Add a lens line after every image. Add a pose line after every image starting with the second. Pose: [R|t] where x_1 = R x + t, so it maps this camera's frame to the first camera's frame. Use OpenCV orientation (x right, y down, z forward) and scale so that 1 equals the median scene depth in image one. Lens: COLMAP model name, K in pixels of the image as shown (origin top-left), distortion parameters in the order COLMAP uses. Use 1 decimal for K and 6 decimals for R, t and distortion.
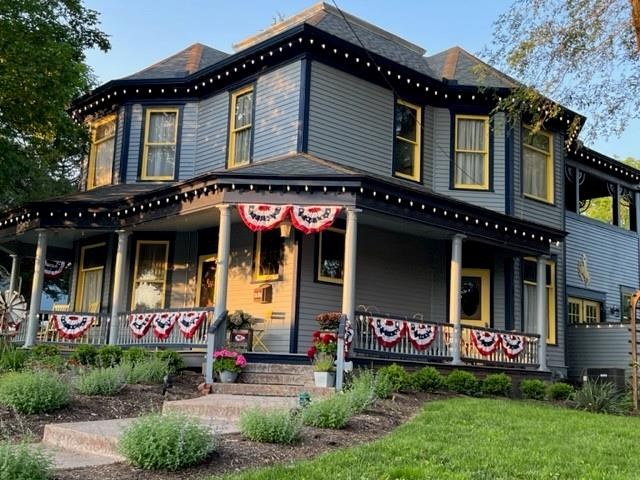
lens RADIAL K [[788.4, 0, 320.5], [0, 788.4, 239.8], [0, 0, 1]] dist [-0.012640, 0.000000]
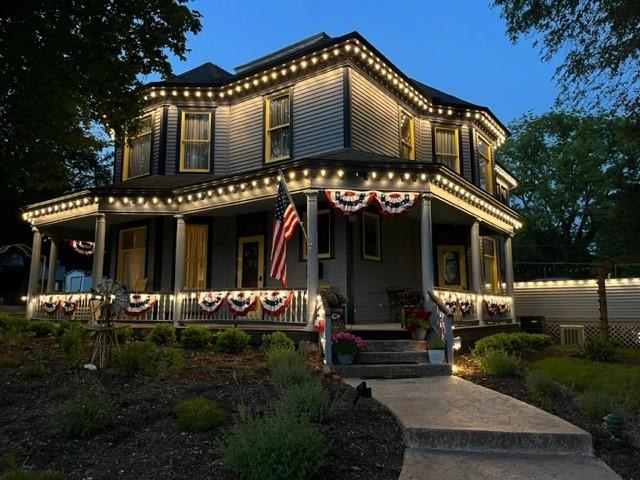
lens RADIAL K [[490.2, 0, 319.3], [0, 490.2, 239.9], [0, 0, 1]] dist [-0.004541, -0.000358]
pose [[0.976616, -0.008830, 0.214808, -0.233700], [0.001747, 0.999449, 0.033137, 0.000085], [-0.214983, -0.031987, 0.976094, 0.326467]]
